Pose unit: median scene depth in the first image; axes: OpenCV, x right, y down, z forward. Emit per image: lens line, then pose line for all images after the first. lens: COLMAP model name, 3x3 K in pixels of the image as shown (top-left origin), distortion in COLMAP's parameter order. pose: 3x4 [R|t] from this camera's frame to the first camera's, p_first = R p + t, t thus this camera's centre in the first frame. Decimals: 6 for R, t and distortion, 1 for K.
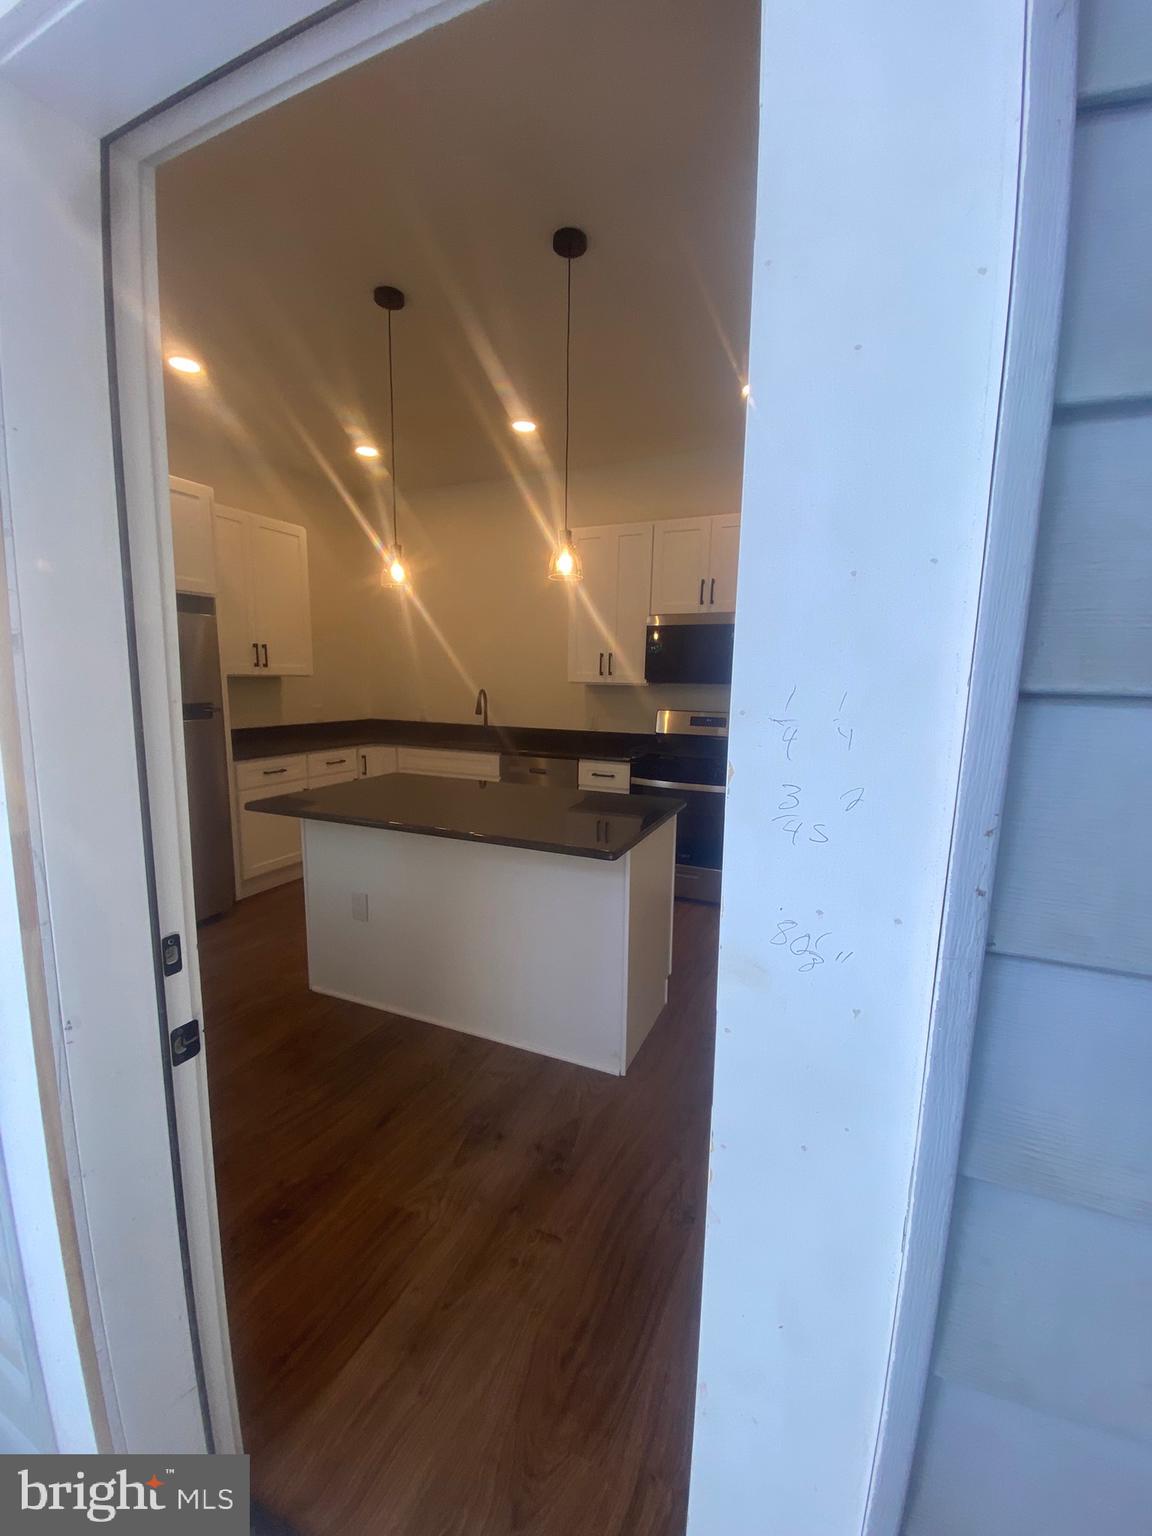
lens RADIAL K [[612.0, 0, 576.3], [0, 612.0, 766.0], [0, 0, 1]] dist [-0.000586, -0.000081]
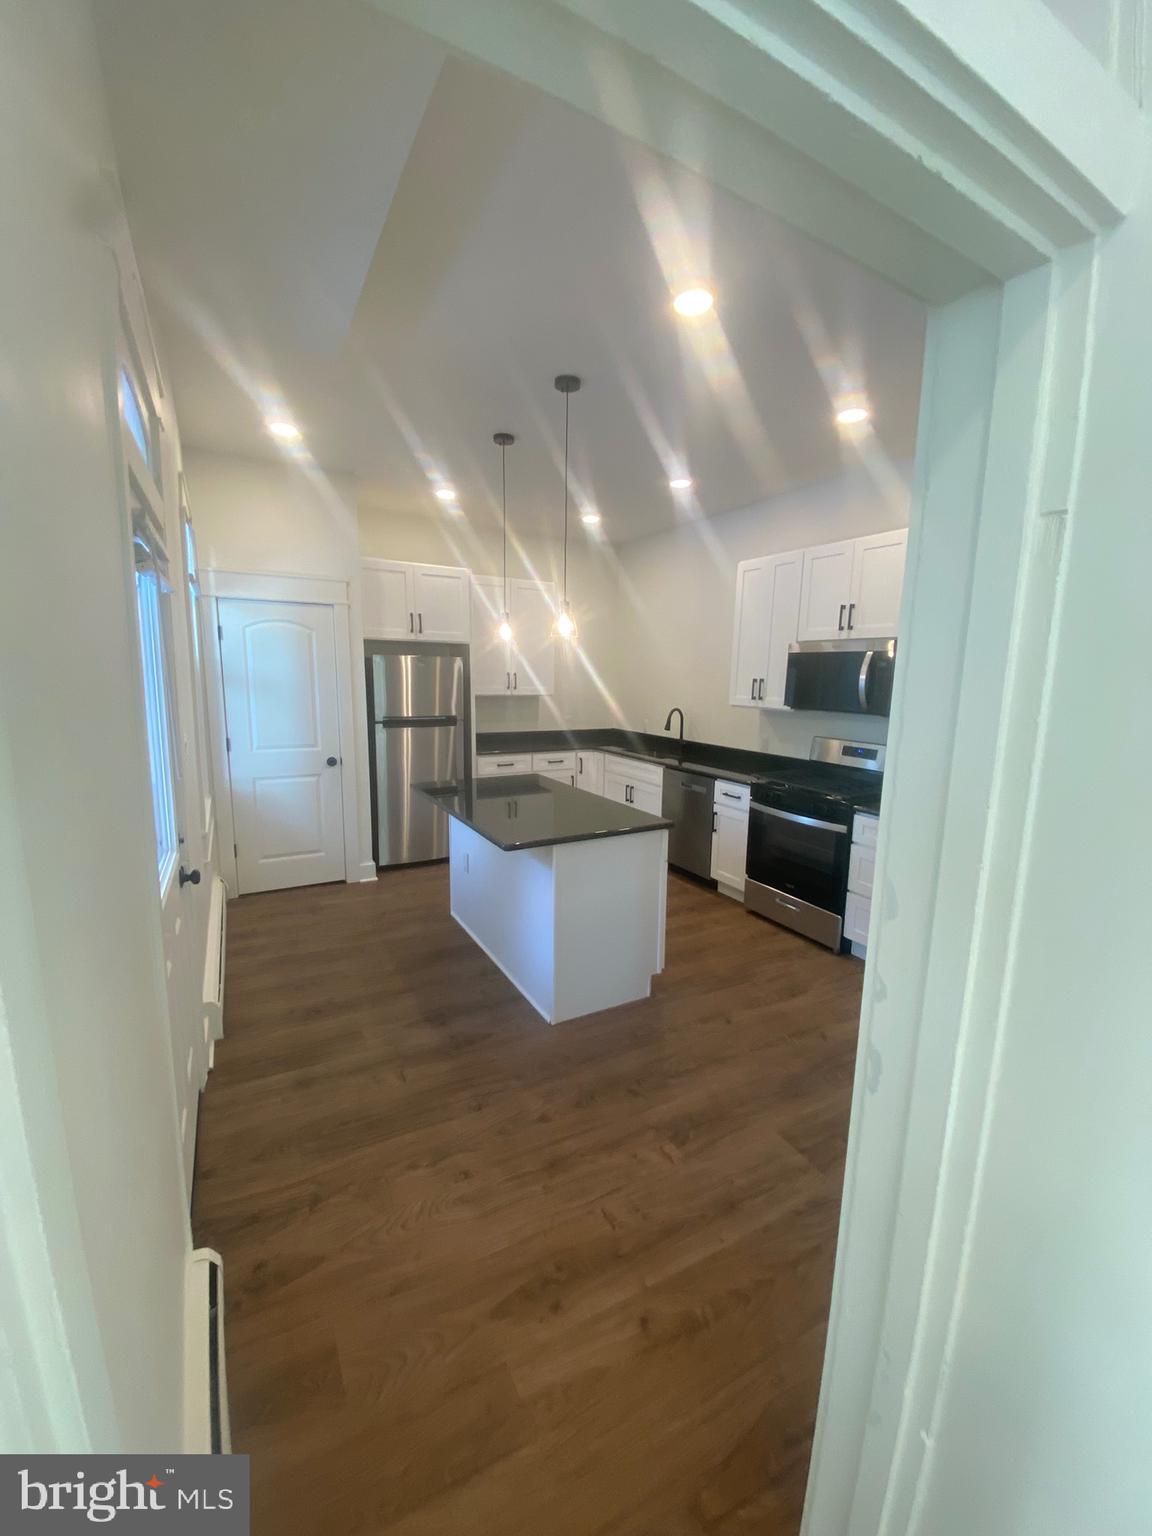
lens RADIAL K [[606.6, 0, 576.0], [0, 606.6, 768.0], [0, 0, 1]] dist [0.025867, -0.000062]
pose [[0.800264, 0.091412, -0.592639, 0.456191], [-0.091066, 0.995376, 0.030563, -0.041092], [0.592693, 0.029510, 0.804888, -0.008741]]
